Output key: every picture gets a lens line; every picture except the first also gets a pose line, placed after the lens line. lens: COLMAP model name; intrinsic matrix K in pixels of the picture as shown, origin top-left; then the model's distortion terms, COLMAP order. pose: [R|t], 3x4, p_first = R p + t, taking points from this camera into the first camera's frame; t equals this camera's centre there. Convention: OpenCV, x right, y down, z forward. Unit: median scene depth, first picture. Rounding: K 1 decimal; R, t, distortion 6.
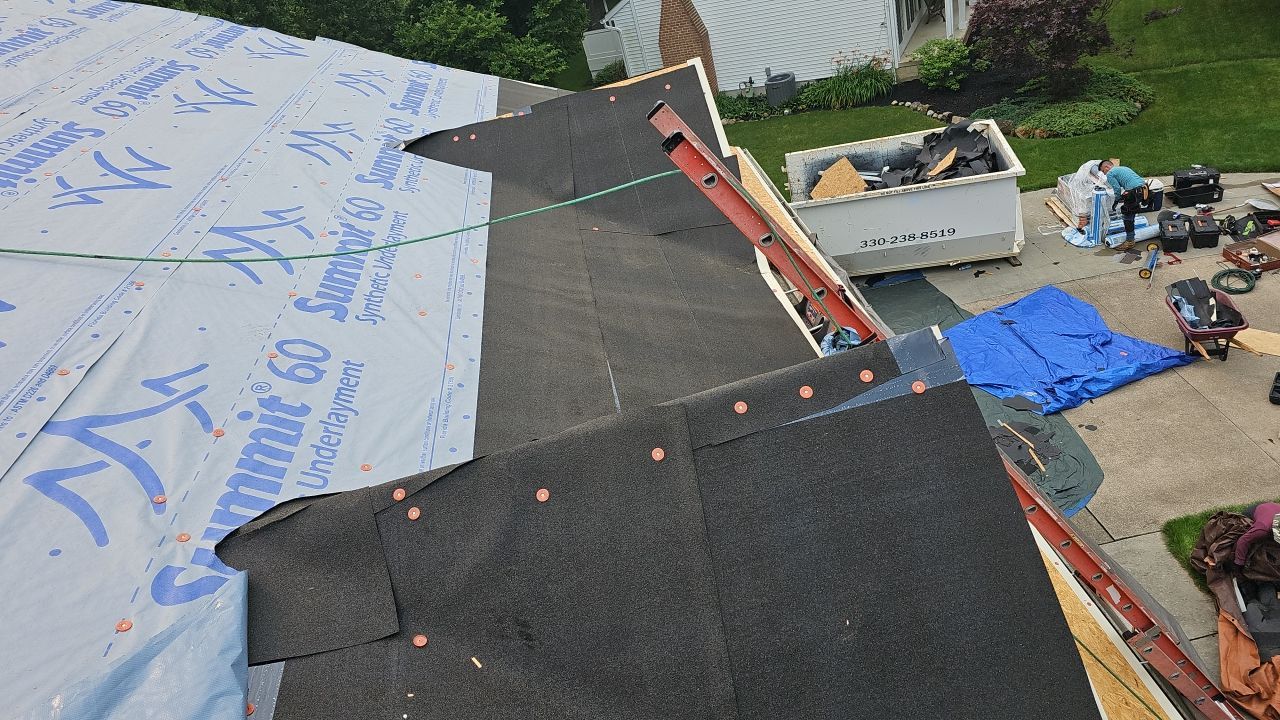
lens RADIAL K [[839.8, 0, 640.0], [0, 839.8, 360.0], [0, 0, 1]] dist [0.057877, -0.054791]
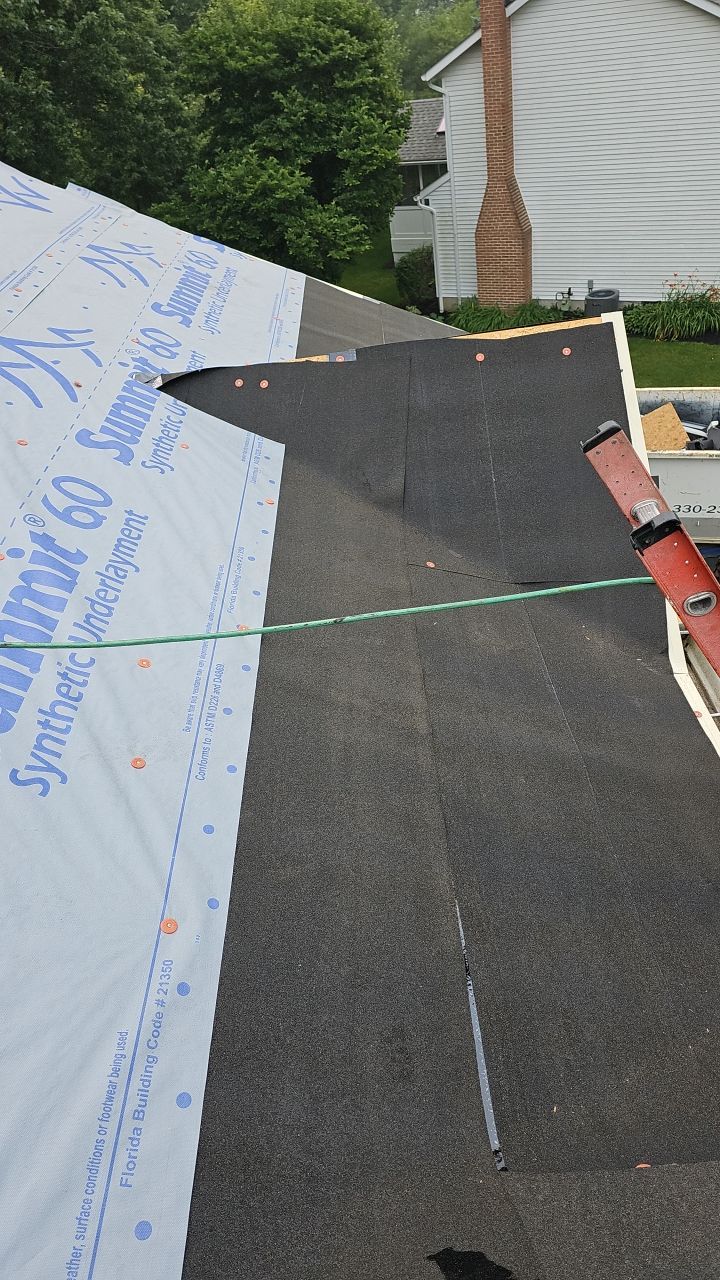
lens RADIAL K [[839.8, 0, 374.6], [0, 839.8, 651.3], [0, 0, 1]] dist [0.057877, -0.054791]
pose [[0.988563, 0.150783, -0.002631, -0.060585], [-0.149518, 0.982247, 0.113291, -0.113181], [0.019667, -0.111602, 0.993558, 0.244021]]
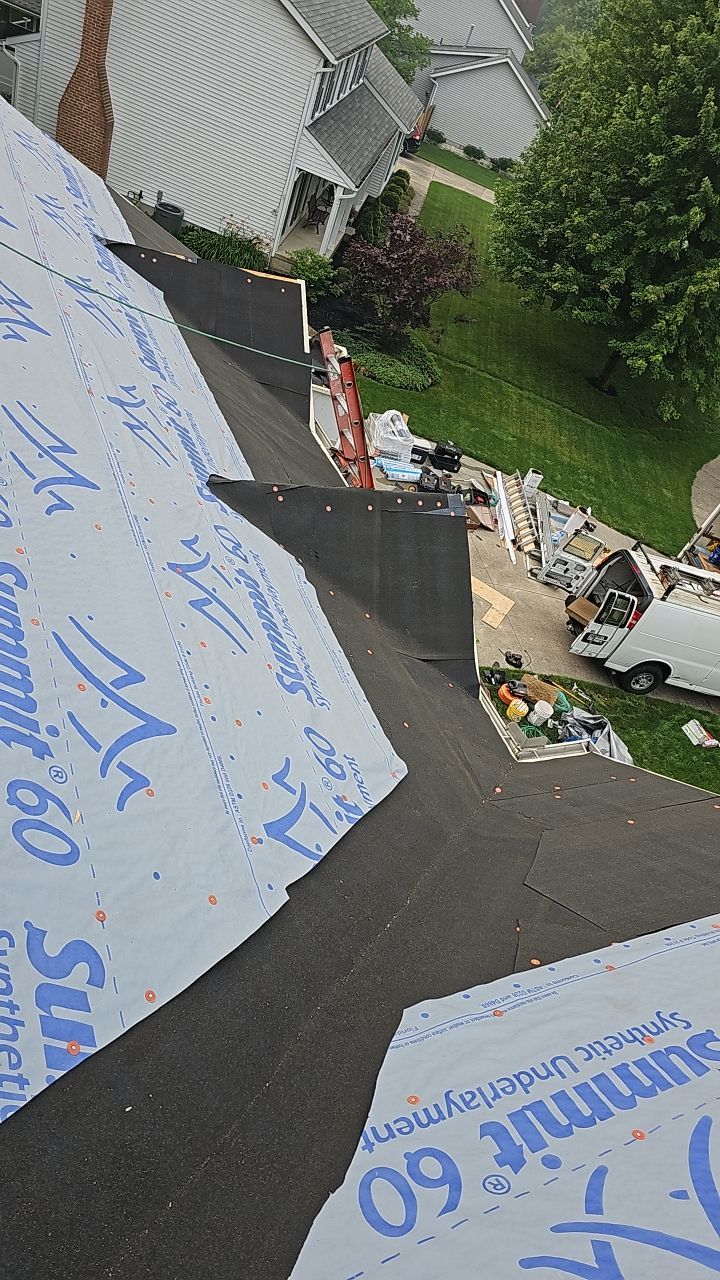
lens RADIAL K [[839.8, 0, 374.6], [0, 839.8, 651.3], [0, 0, 1]] dist [0.057877, -0.054791]
pose [[0.793068, 0.219130, 0.568353, -0.448662], [-0.311008, 0.947936, 0.068494, 0.116674], [-0.523753, -0.231083, 0.819929, -0.412512]]
